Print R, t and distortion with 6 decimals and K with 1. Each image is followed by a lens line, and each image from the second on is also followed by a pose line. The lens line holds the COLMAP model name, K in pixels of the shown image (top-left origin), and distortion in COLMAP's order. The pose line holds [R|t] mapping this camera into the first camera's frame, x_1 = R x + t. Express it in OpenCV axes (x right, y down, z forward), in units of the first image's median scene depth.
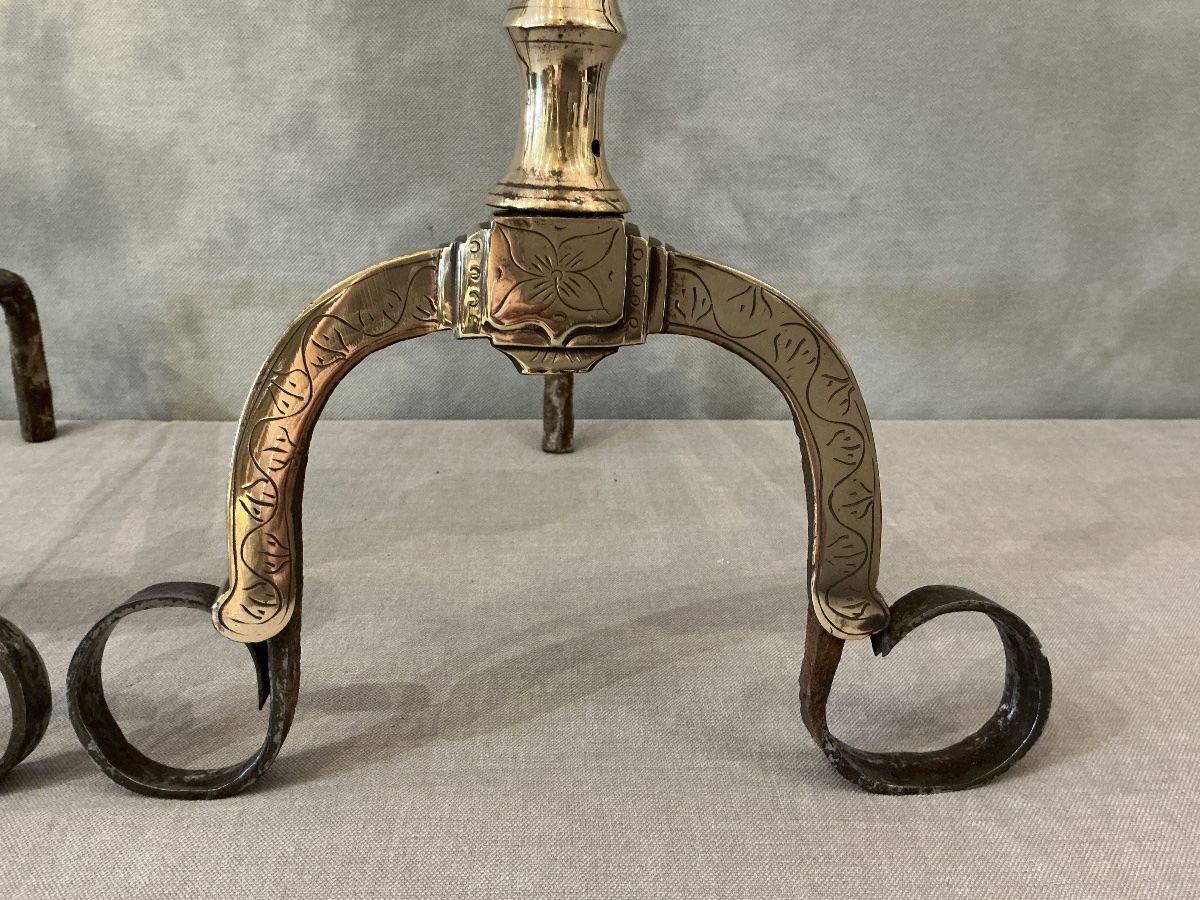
lens RADIAL K [[1019.3, 0, 602.0], [0, 1019.3, 453.6], [0, 0, 1]] dist [0.091468, -0.179827]
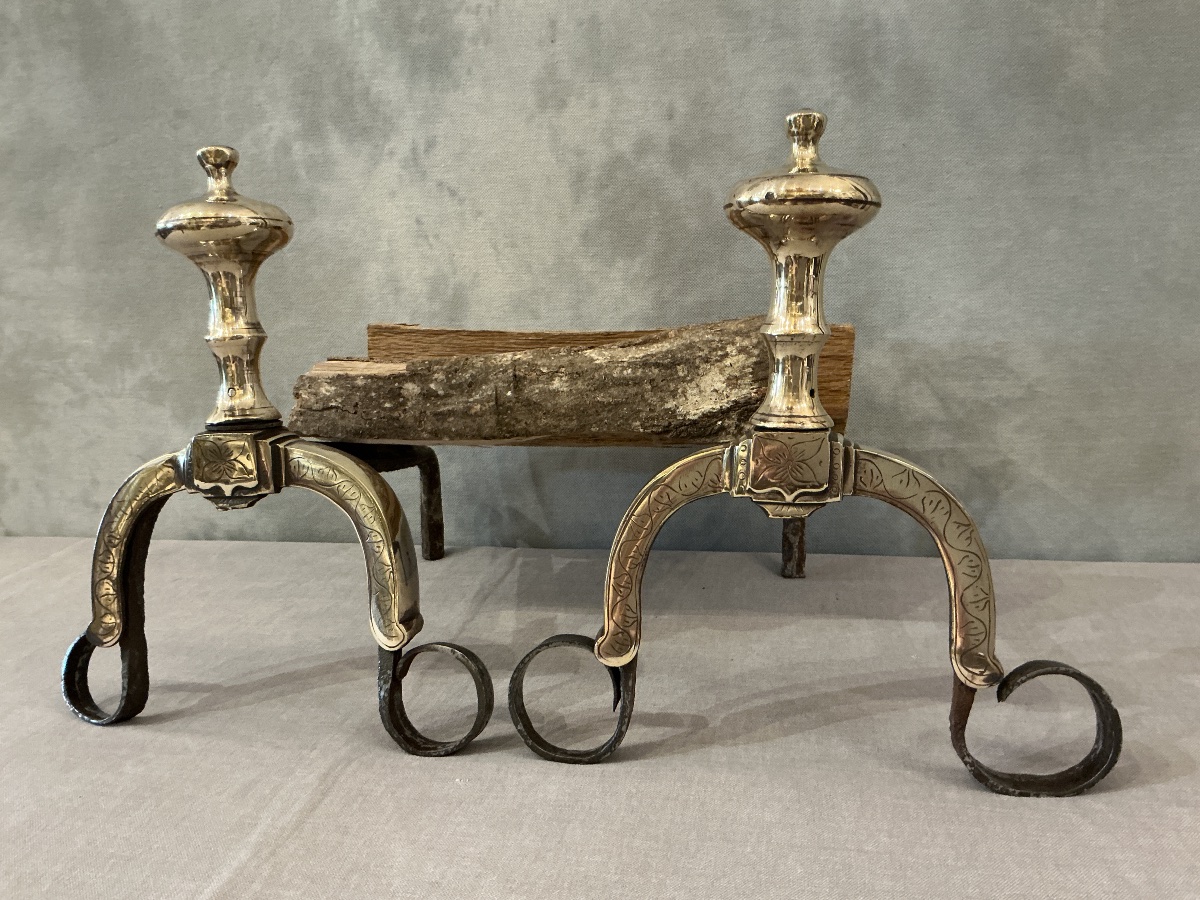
lens RADIAL K [[1019.3, 0, 588.1], [0, 1019.3, 450.1], [0, 0, 1]] dist [0.091468, -0.179827]
pose [[0.969758, -0.002179, -0.244058, 0.024250], [-0.033003, 0.989605, -0.139972, 0.031125], [0.241827, 0.143794, 0.959606, -0.386033]]
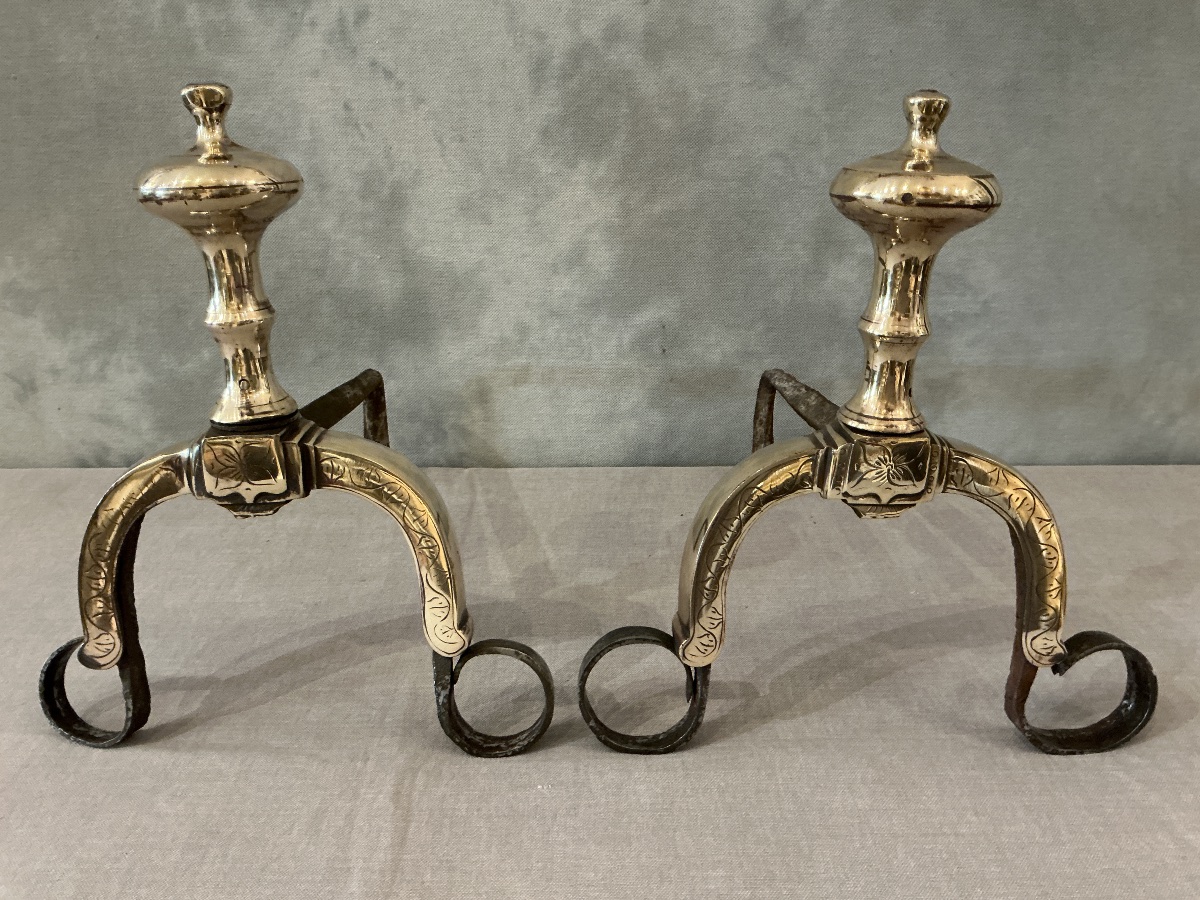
lens RADIAL K [[1019.3, 0, 597.4], [0, 1019.3, 456.0], [0, 0, 1]] dist [0.091468, -0.179827]
pose [[0.999733, -0.000295, -0.023111, -0.239978], [0.001737, 0.998051, 0.062385, -0.145160], [0.023048, -0.062409, 0.997785, -0.368382]]
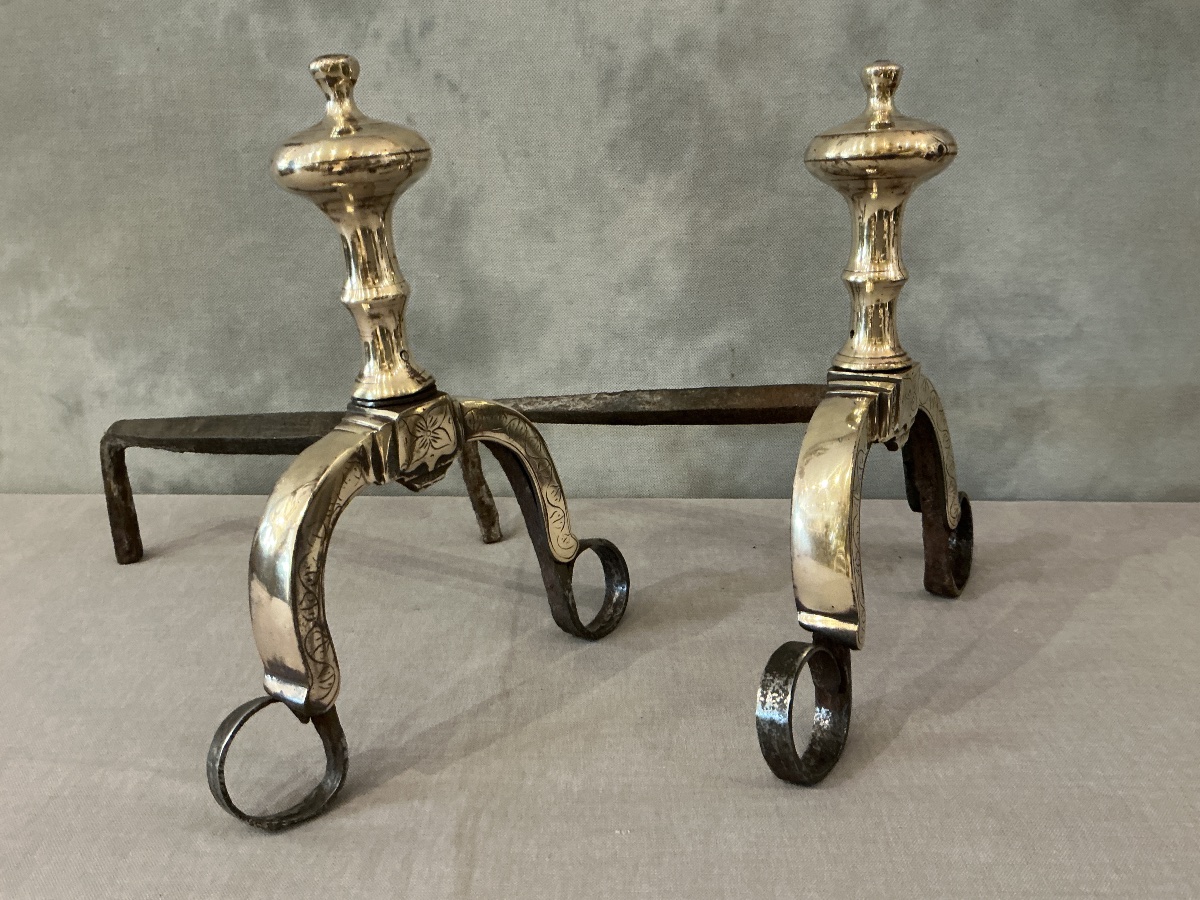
lens RADIAL K [[1019.3, 0, 595.1], [0, 1019.3, 454.0], [0, 0, 1]] dist [0.091468, -0.179827]
pose [[0.998296, 0.006267, -0.058009, -0.283450], [-0.006379, 0.999978, -0.001746, -0.094623], [0.057996, 0.002113, 0.998315, -0.295669]]
